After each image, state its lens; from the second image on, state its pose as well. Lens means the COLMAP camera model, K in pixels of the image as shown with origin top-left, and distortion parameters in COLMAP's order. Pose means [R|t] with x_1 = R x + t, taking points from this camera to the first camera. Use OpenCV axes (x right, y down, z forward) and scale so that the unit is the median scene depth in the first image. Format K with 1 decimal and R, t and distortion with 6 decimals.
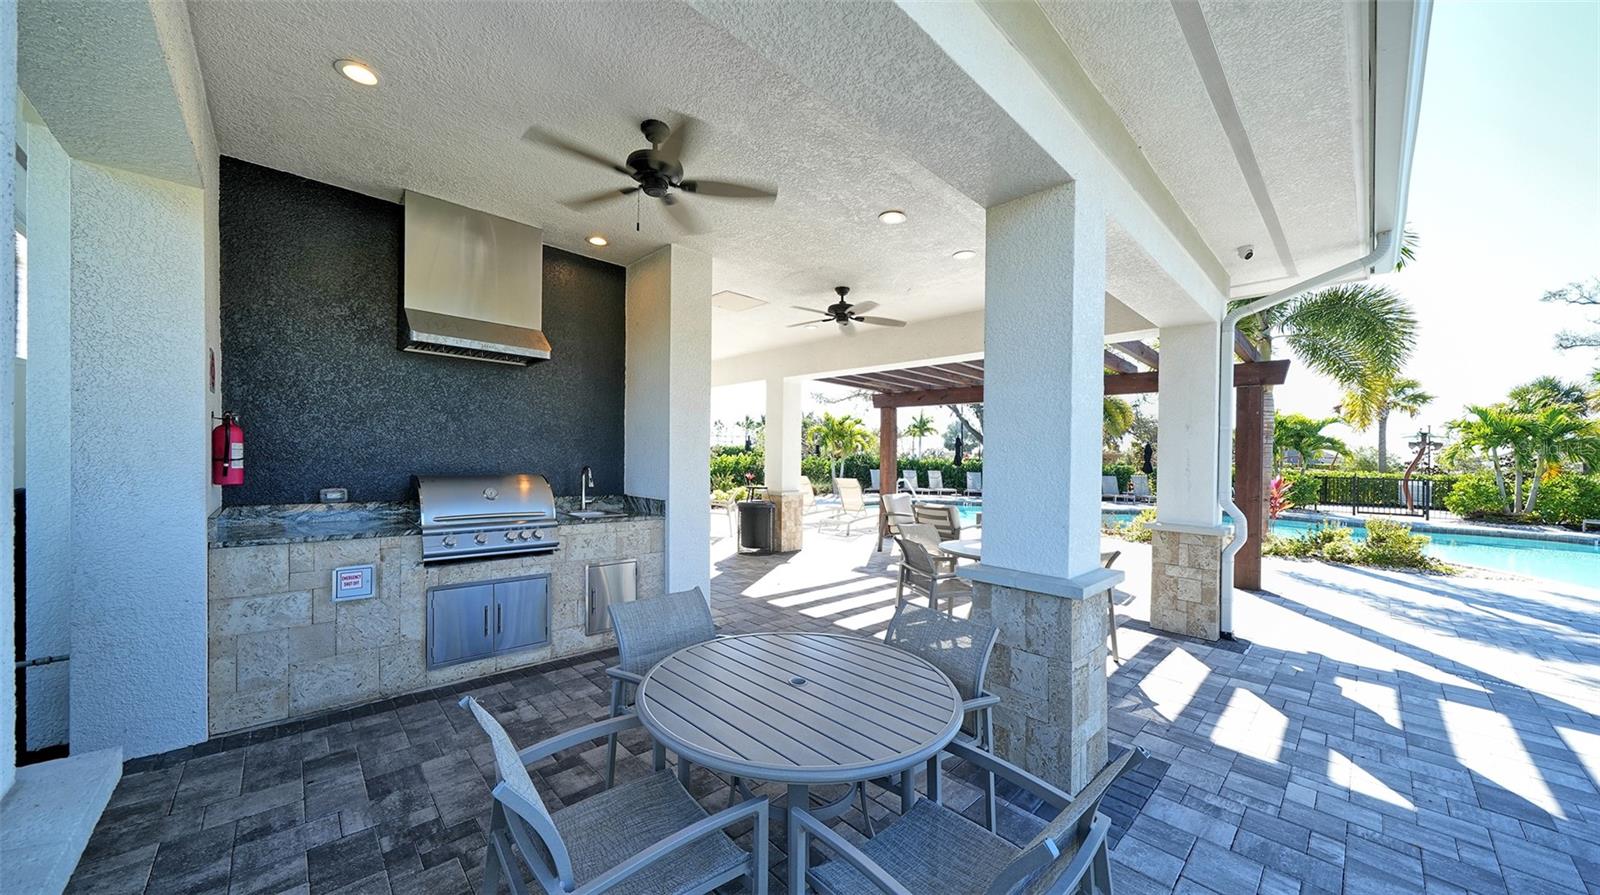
lens RADIAL K [[556.1, 0, 795.5], [0, 556.1, 450.9], [0, 0, 1]] dist [-0.008876, -0.000188]
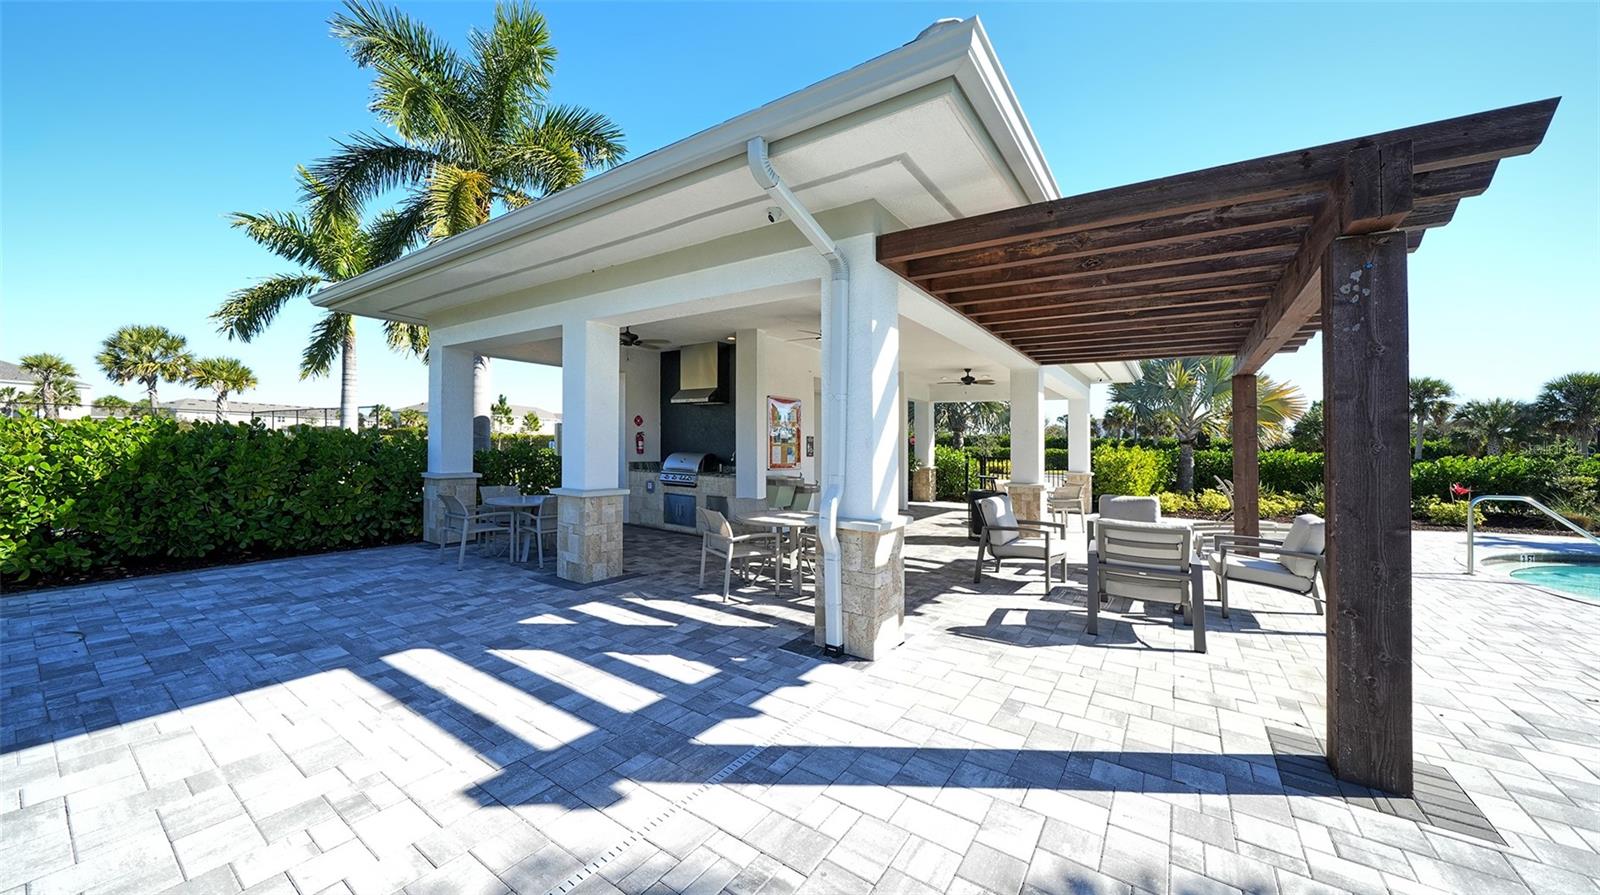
lens RADIAL K [[556.1, 0, 799.3], [0, 556.1, 446.3], [0, 0, 1]] dist [-0.008876, -0.000188]
pose [[0.231522, -0.002971, -0.972825, 2.128056], [-0.002887, 0.999989, -0.003741, 0.025565], [0.972825, 0.003674, 0.231511, 0.984151]]
